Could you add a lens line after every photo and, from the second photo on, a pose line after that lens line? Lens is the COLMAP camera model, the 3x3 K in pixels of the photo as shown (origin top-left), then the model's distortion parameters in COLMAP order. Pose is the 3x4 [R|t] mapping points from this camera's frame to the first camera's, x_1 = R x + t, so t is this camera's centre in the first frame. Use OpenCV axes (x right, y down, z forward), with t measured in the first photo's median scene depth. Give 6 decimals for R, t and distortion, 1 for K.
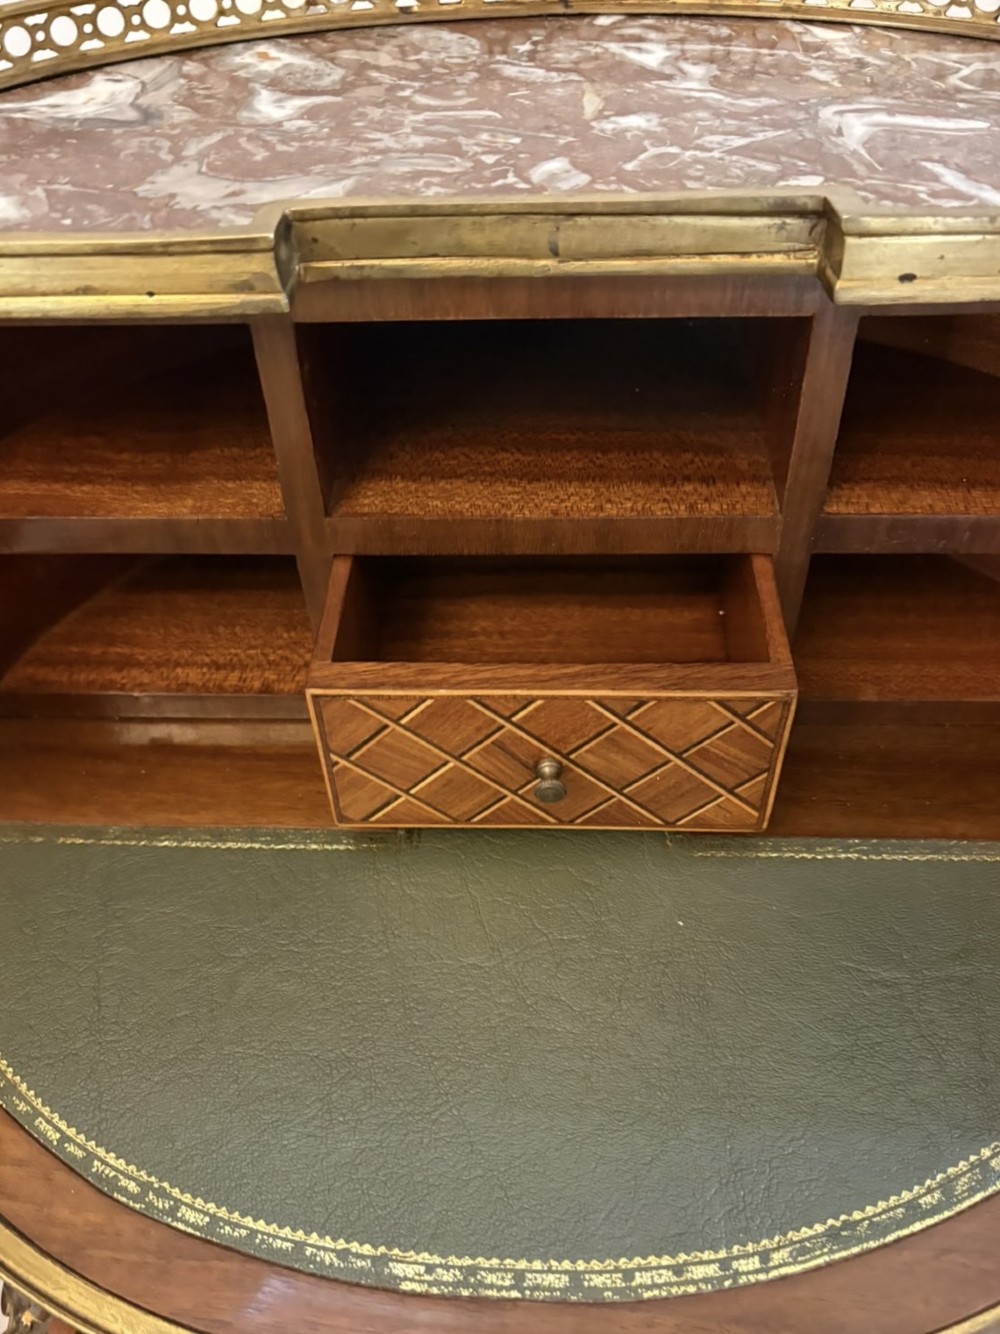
lens RADIAL K [[1073.3, 0, 496.0], [0, 1073.3, 668.3], [0, 0, 1]] dist [-0.009938, 0.011550]
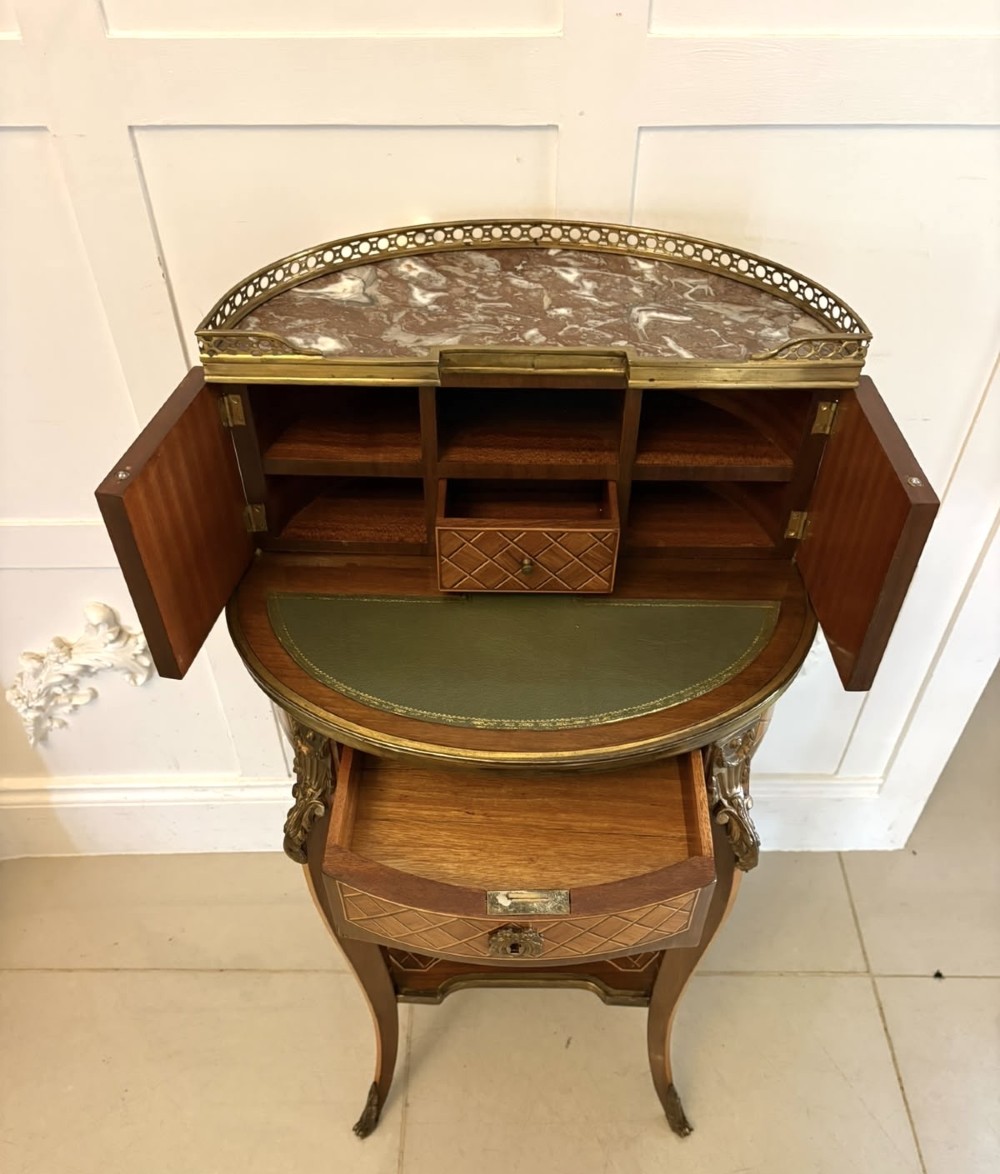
lens RADIAL K [[985.2, 0, 497.2], [0, 985.2, 658.4], [0, 0, 1]] dist [0.027392, -0.011966]
pose [[0.998966, 0.009467, 0.044458, -0.130696], [-0.010316, 0.999768, 0.018916, 0.295409], [-0.044269, -0.019355, 0.998832, -1.419607]]
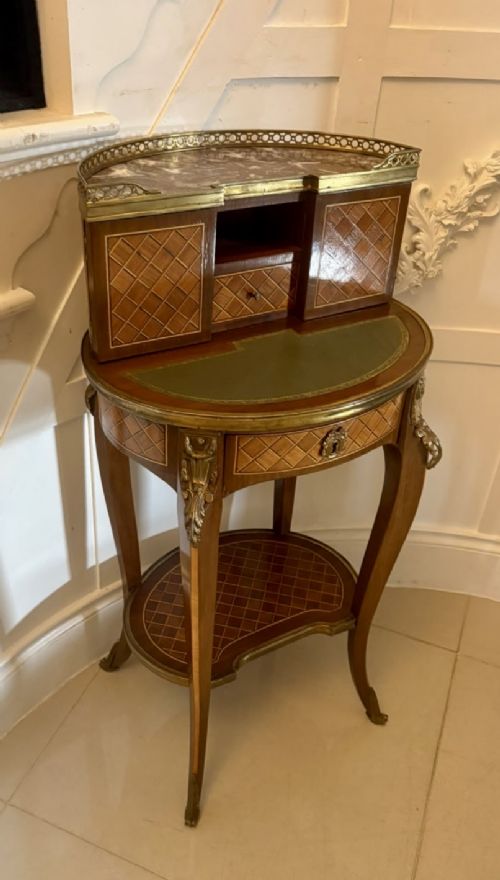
lens RADIAL K [[737.6, 0, 211.8], [0, 737.6, 444.3], [0, 0, 1]] dist [-0.004346, 0.003092]
pose [[0.857205, -0.235276, 0.458089, -1.687820], [0.313121, 0.944336, -0.100917, 0.830258], [-0.408847, 0.229943, 0.883159, -1.371197]]
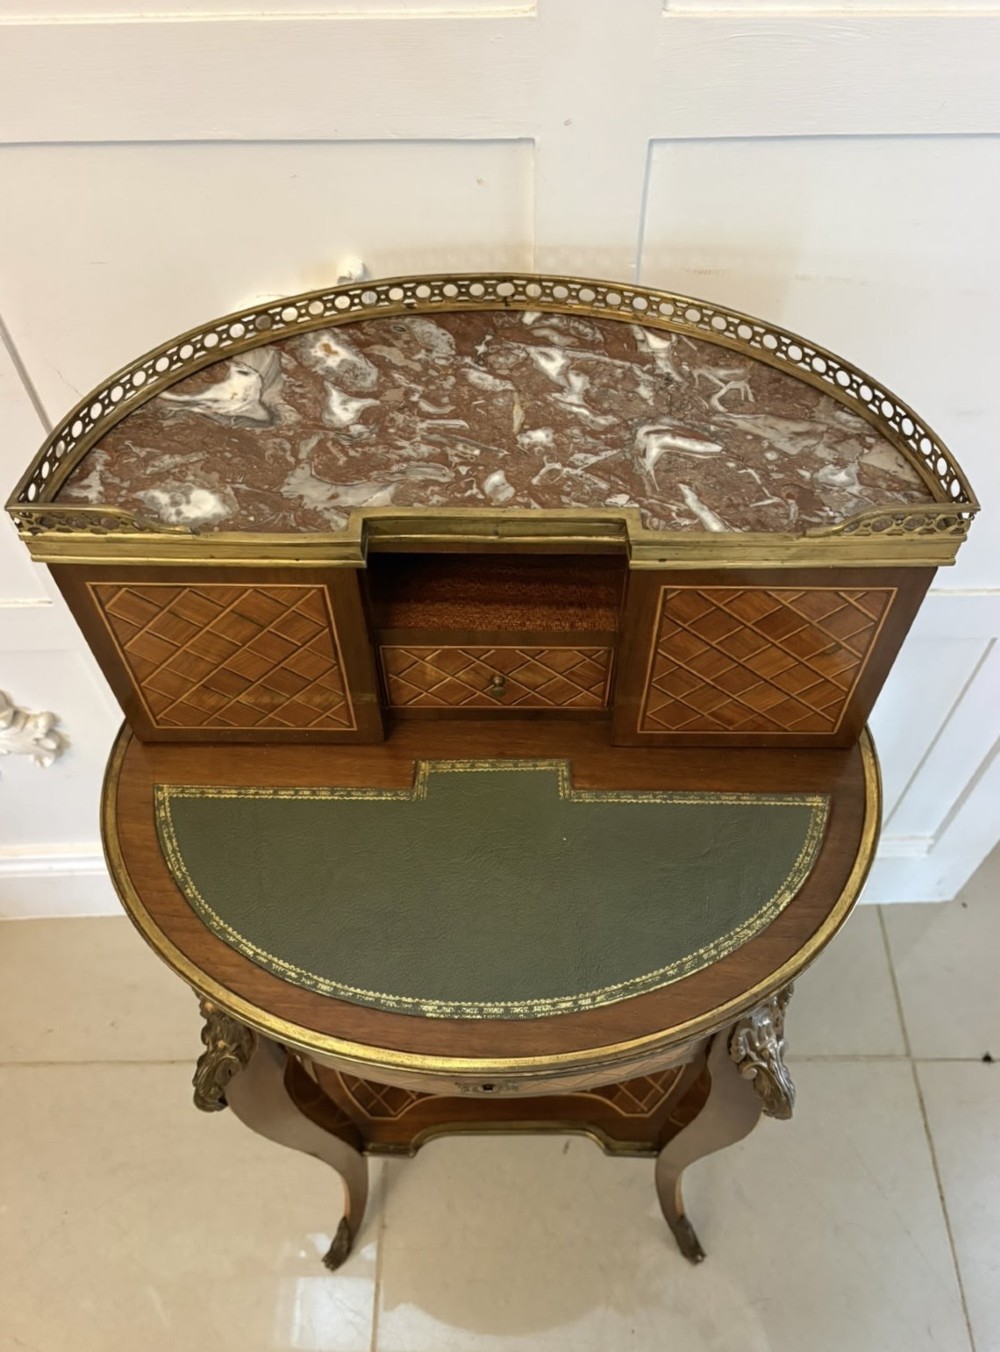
lens RADIAL K [[1043.2, 0, 509.3], [0, 1043.2, 672.6], [0, 0, 1]] dist [0.040872, -0.036351]
pose [[0.998827, -0.007570, 0.047824, -0.014818], [-0.000168, 0.987155, 0.159767, -0.385538], [-0.048419, -0.159587, 0.985996, -0.854341]]
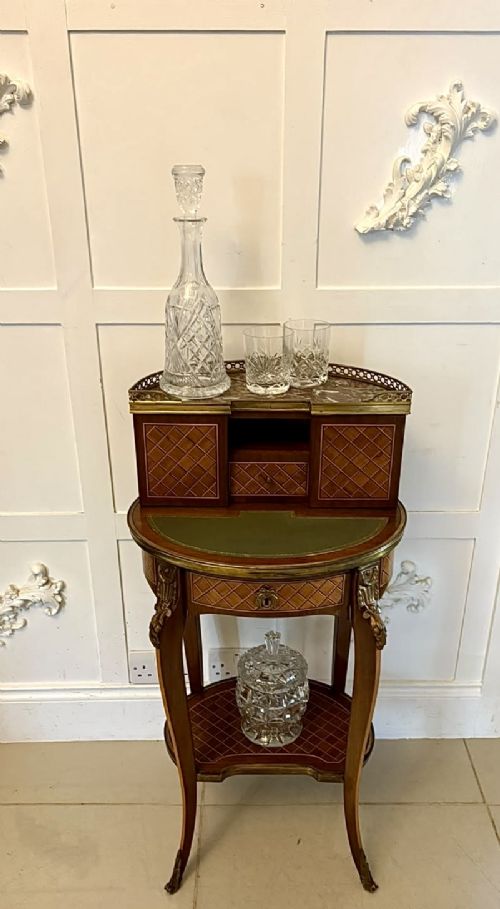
lens RADIAL K [[727.5, 0, 254.0], [0, 727.5, 518.4], [0, 0, 1]] dist [0.067857, -0.026116]
pose [[0.998622, 0.020351, 0.048369, -0.219732], [-0.005066, 0.954819, -0.297146, 1.401013], [-0.052231, 0.296492, 0.953606, -2.691854]]
